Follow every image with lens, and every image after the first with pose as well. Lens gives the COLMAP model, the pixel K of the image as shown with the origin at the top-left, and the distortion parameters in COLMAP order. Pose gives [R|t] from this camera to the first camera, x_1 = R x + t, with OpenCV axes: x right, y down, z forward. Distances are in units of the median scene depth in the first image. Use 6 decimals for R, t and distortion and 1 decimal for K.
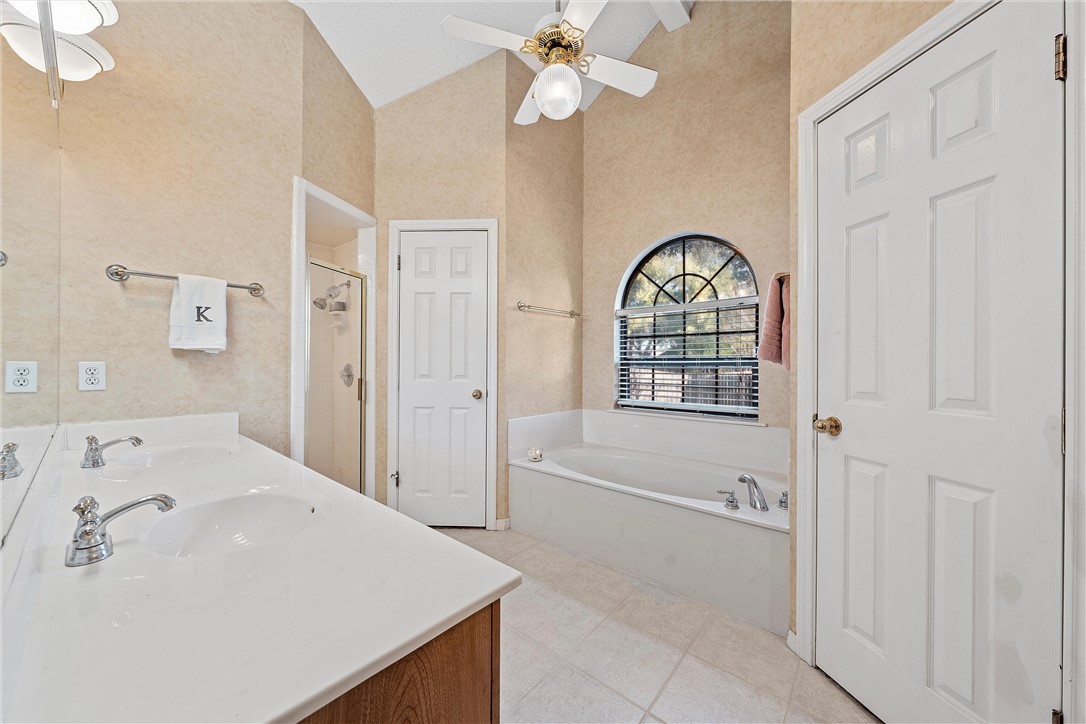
lens RADIAL K [[402.7, 0, 544.7], [0, 402.7, 358.0], [0, 0, 1]] dist [-0.000171, -0.000134]
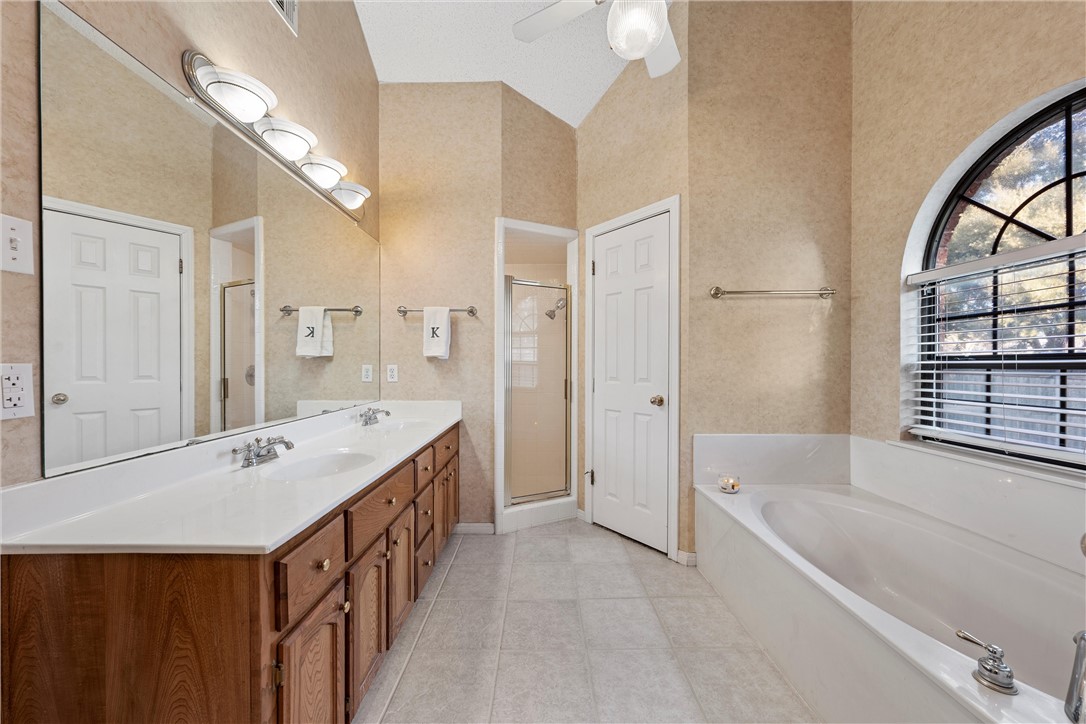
lens RADIAL K [[411.8, 0, 543.0], [0, 411.8, 362.0], [0, 0, 1]] dist [0.000201, -0.000209]
pose [[0.628879, -0.007957, -0.777462, 0.373604], [0.012481, 0.999922, -0.000139, 0.002658], [0.777403, -0.009616, 0.628930, 0.235363]]
